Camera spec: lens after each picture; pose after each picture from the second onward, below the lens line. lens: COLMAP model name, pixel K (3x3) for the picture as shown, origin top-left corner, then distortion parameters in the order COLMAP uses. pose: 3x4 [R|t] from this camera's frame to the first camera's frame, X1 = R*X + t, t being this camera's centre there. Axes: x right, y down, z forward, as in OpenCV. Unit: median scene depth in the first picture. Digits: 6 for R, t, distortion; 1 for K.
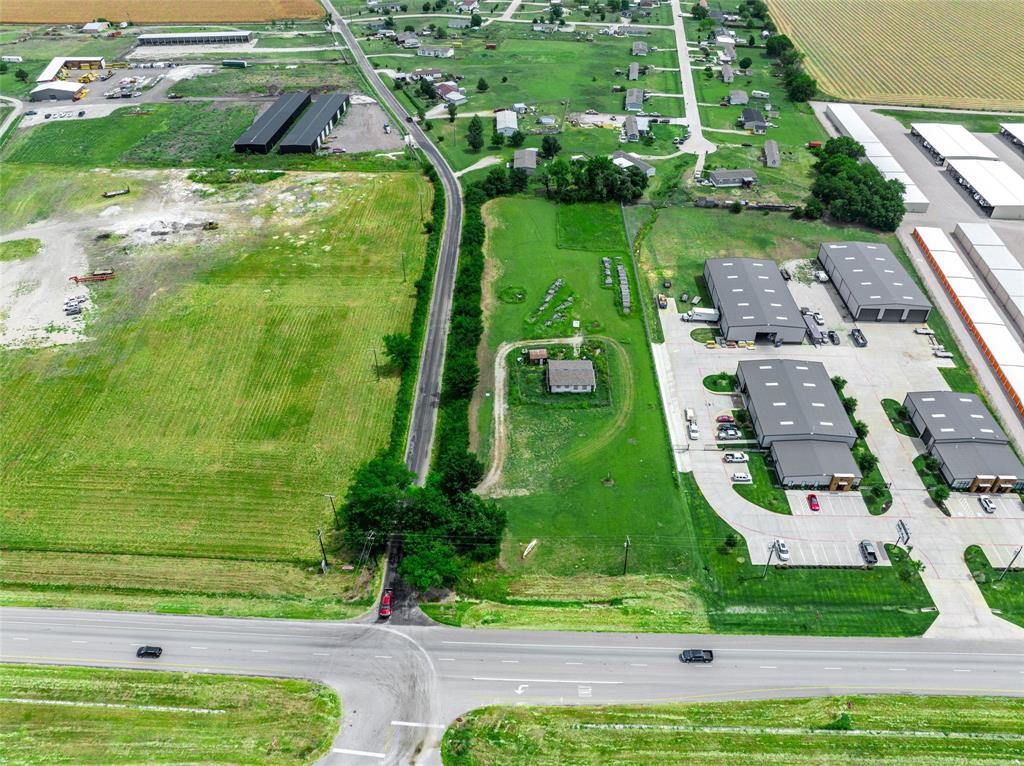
lens RADIAL K [[722.3, 0, 516.5], [0, 722.3, 362.5], [0, 0, 1]] dist [-0.033654, -0.006184]
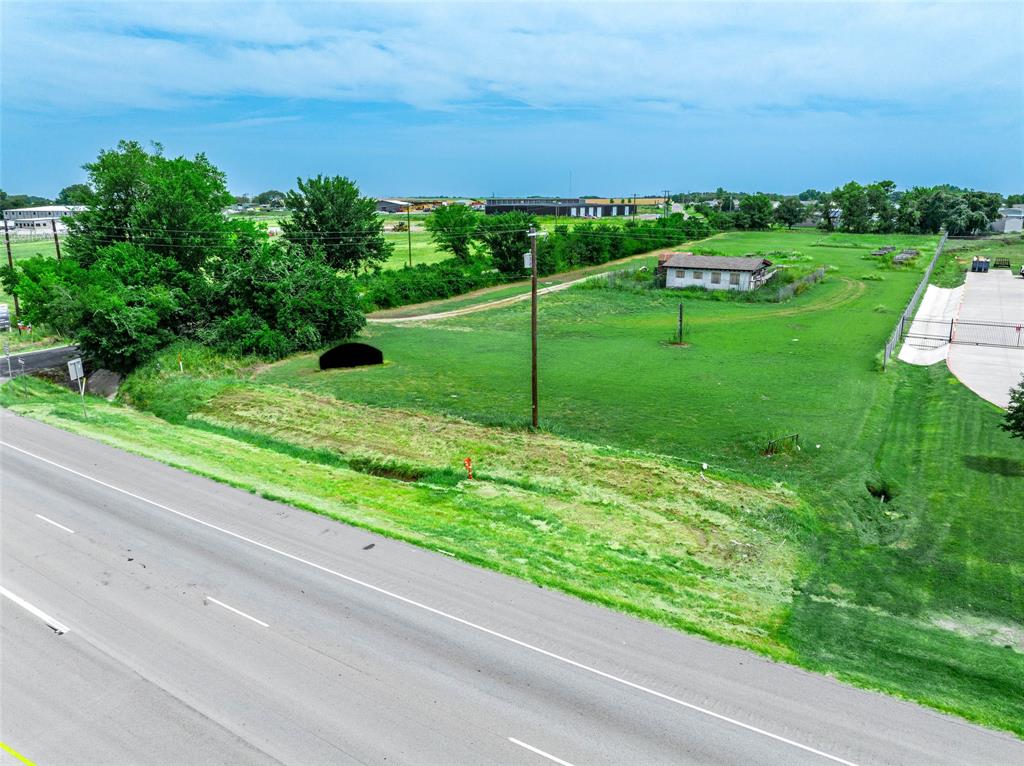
lens RADIAL K [[722.3, 0, 516.5], [0, 722.3, 362.5], [0, 0, 1]] dist [-0.033654, -0.006184]
pose [[0.860904, 0.123873, -0.493458, 0.213666], [-0.312472, 0.894159, -0.320688, 0.282098], [0.401505, 0.430273, 0.808492, 0.605199]]
